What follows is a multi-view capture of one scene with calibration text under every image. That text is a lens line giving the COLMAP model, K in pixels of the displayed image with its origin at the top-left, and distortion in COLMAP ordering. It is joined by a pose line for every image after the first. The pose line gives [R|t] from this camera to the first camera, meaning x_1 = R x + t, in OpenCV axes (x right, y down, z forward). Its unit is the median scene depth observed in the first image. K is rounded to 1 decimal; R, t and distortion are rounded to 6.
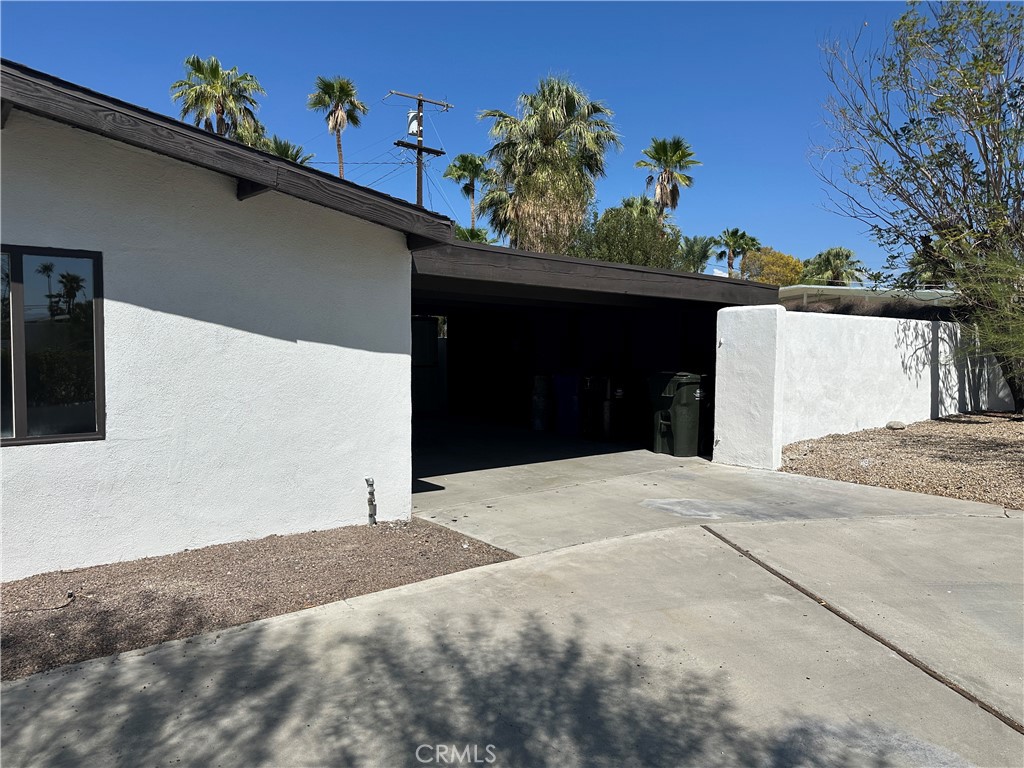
lens RADIAL K [[721.5, 0, 515.9], [0, 721.5, 384.9], [0, 0, 1]] dist [0.060297, -0.087570]
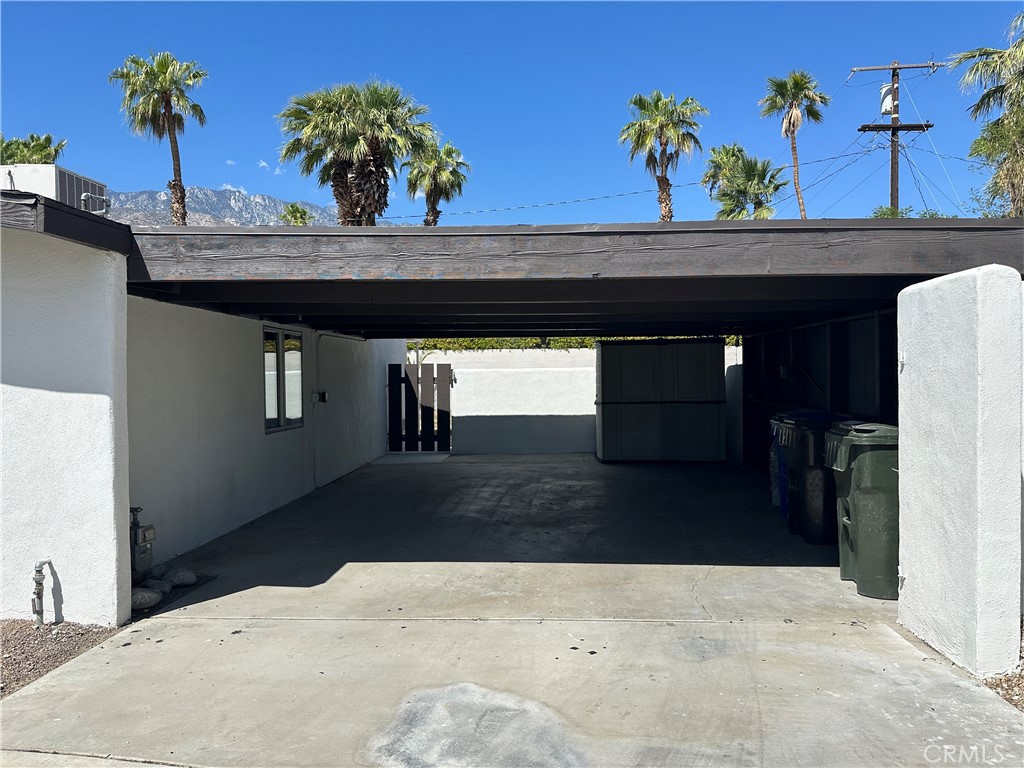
lens RADIAL K [[721.5, 0, 516.6], [0, 721.5, 382.8], [0, 0, 1]] dist [0.060297, -0.087570]
pose [[0.721928, -0.010307, -0.691891, 0.122549], [-0.020597, 0.999126, -0.036376, -0.006832], [0.691661, 0.040512, 0.721085, 0.145591]]
